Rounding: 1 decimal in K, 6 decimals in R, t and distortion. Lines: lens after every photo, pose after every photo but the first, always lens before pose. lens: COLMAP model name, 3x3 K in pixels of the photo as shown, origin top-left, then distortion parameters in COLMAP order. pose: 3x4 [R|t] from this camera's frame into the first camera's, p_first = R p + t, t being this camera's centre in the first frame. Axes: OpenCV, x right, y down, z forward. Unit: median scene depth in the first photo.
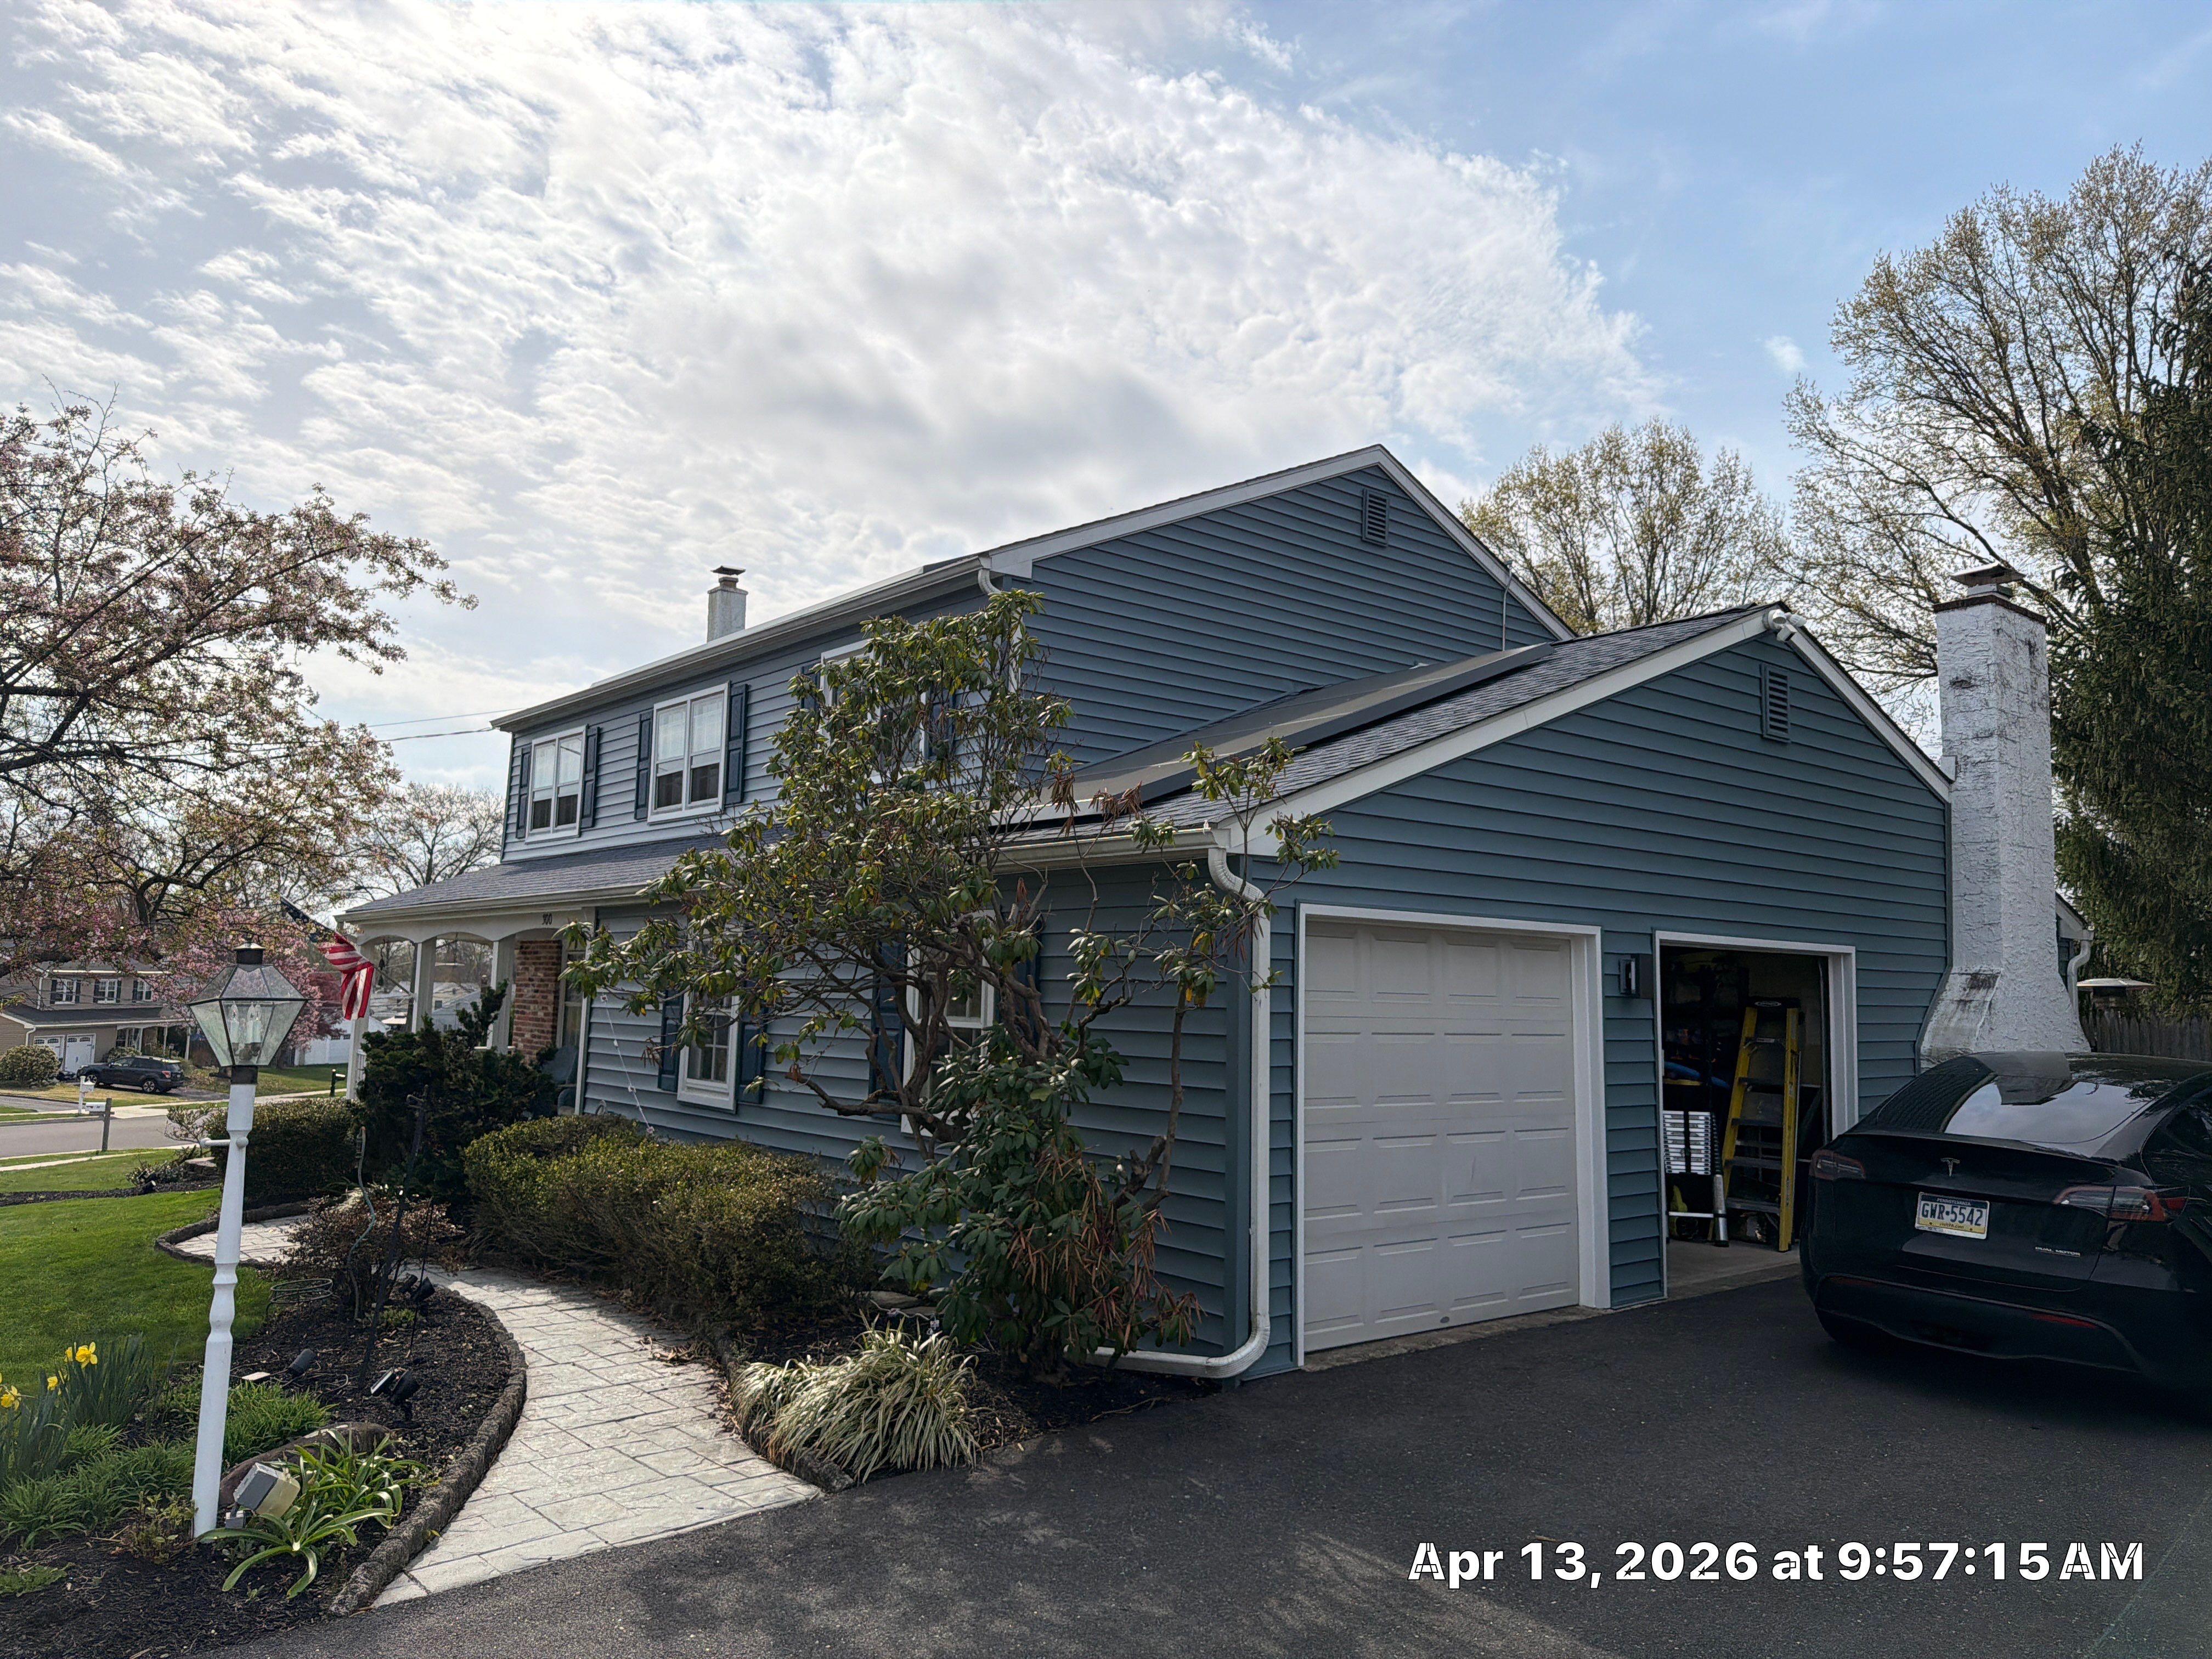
lens RADIAL K [[1561.0, 0, 1106.0], [0, 1561.0, 829.5], [0, 0, 1]] dist [-0.029298, -0.009554]
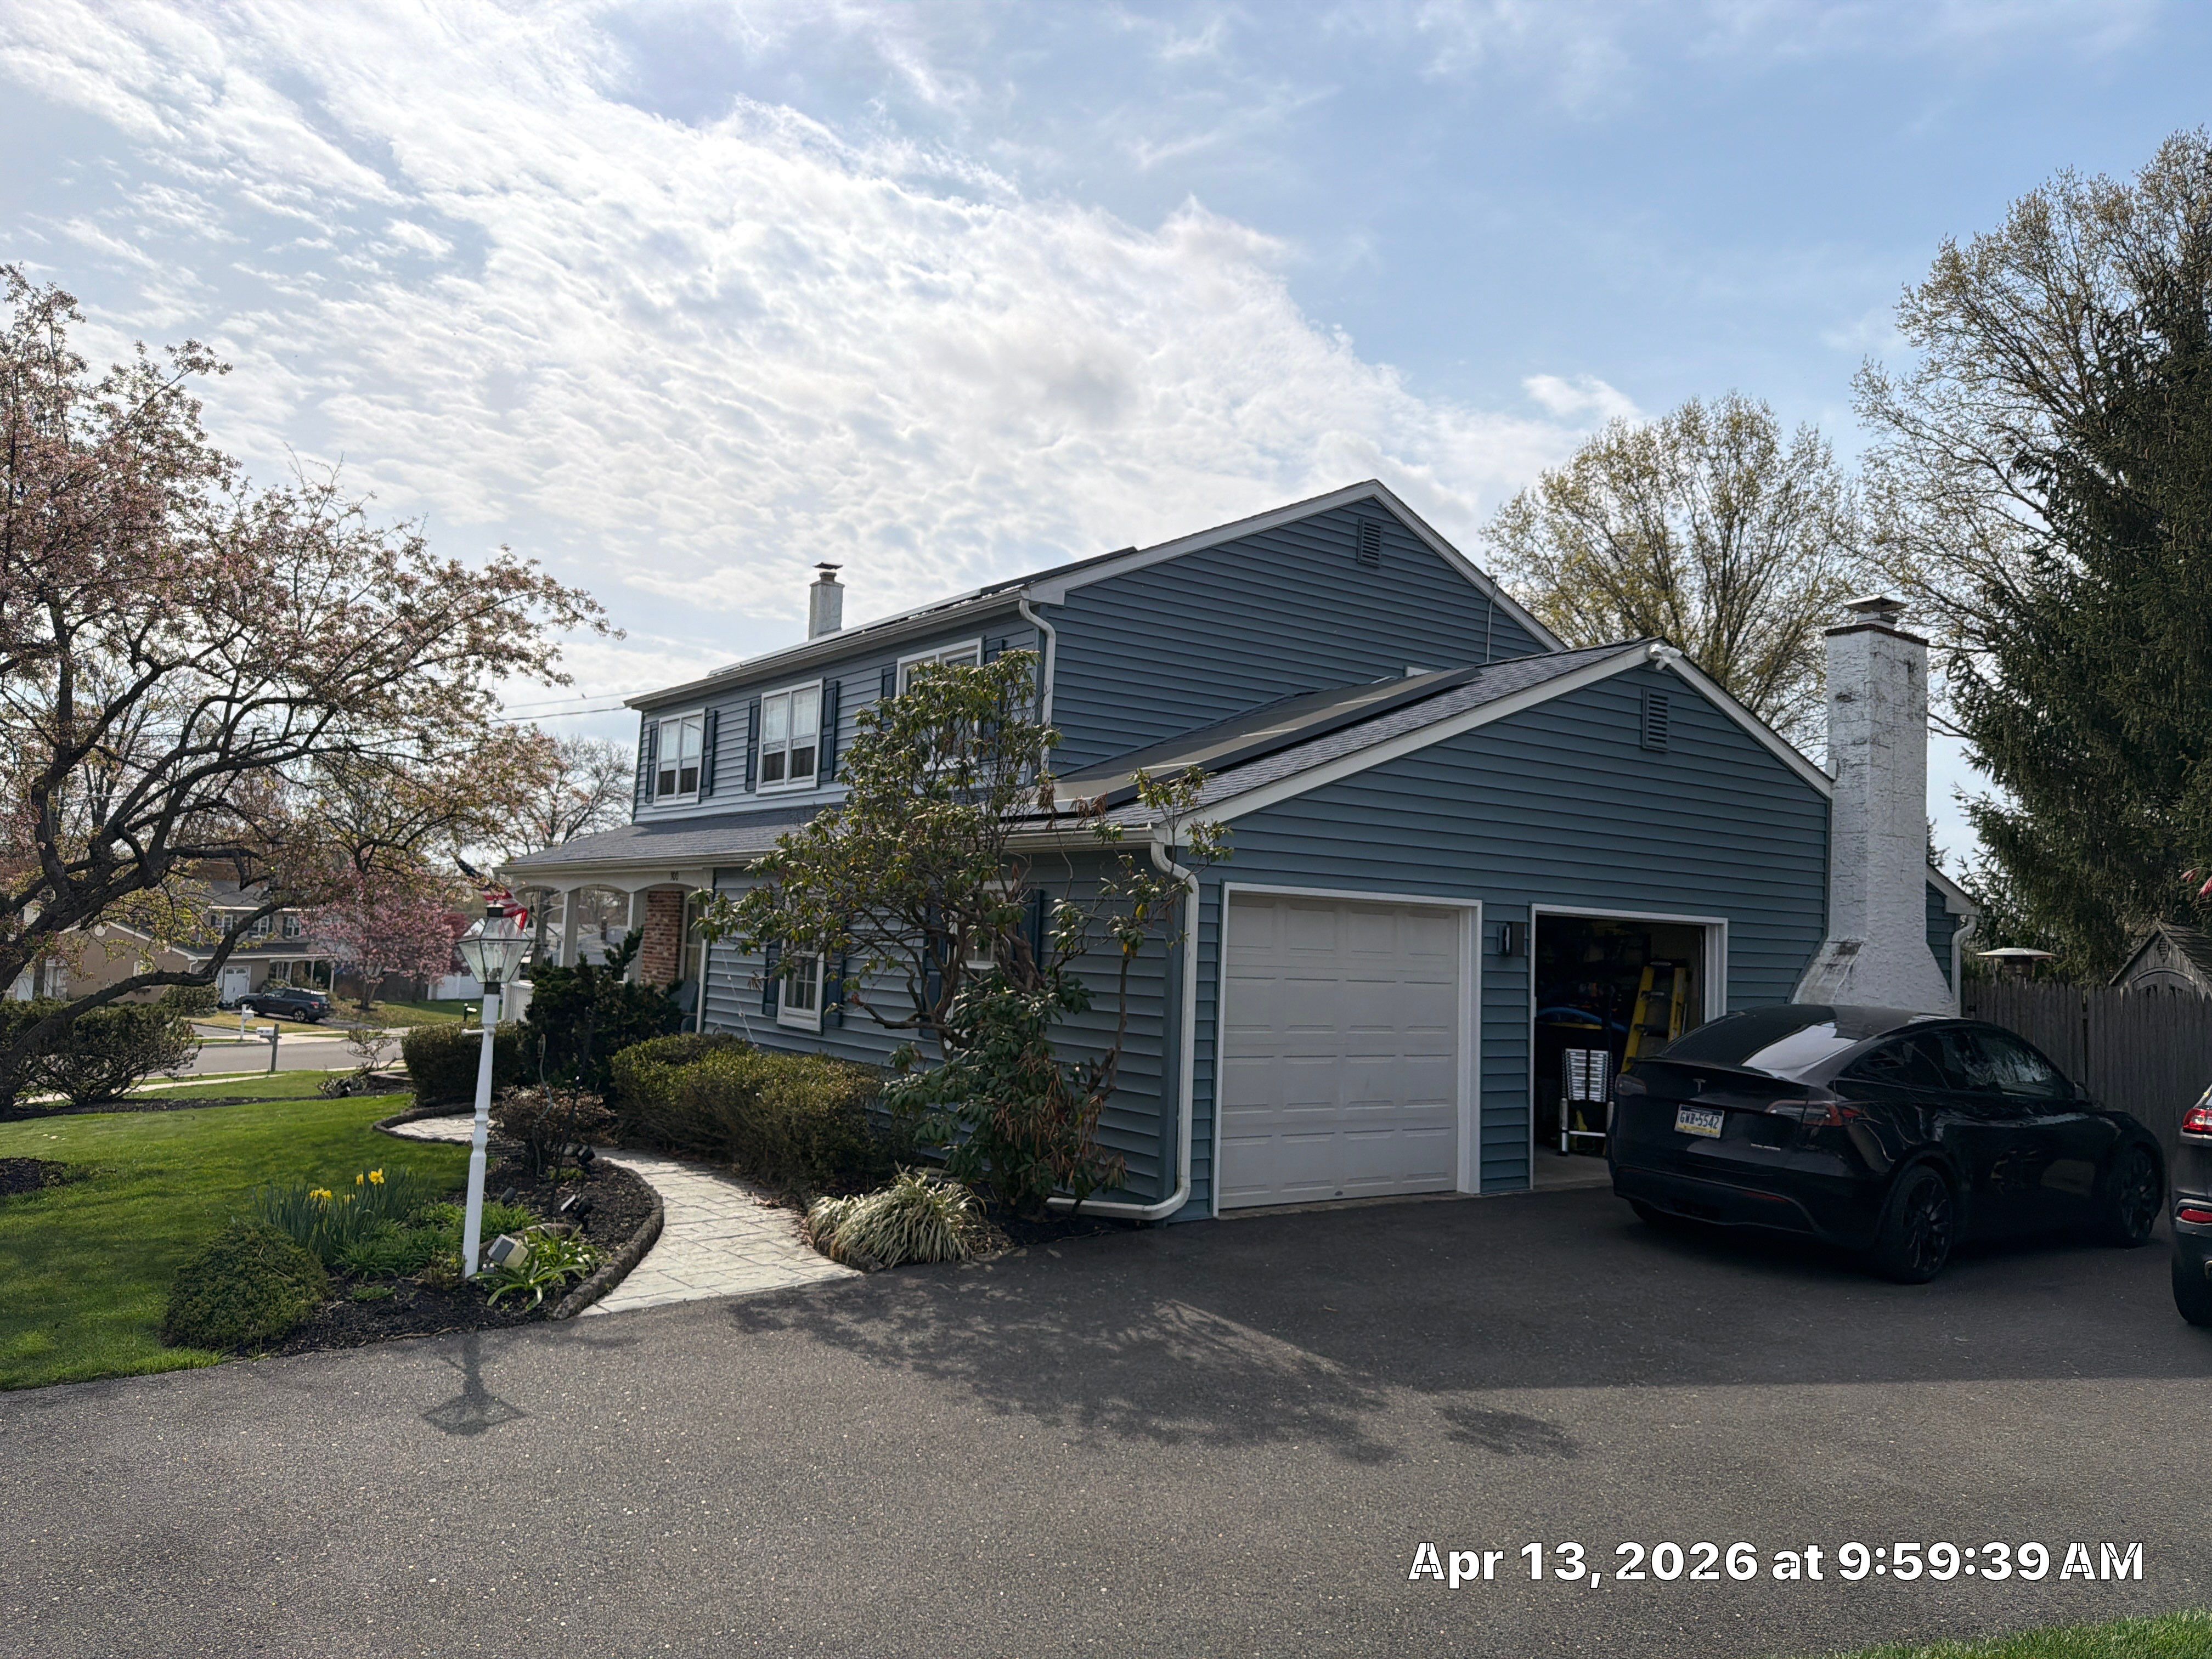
lens RADIAL K [[1561.0, 0, 1106.0], [0, 1561.0, 829.5], [0, 0, 1]] dist [-0.029298, -0.009554]
pose [[0.997619, 0.013226, -0.067685, 0.074317], [-0.011084, 0.999429, 0.031929, -0.026353], [0.068068, -0.031103, 0.997196, -0.237174]]
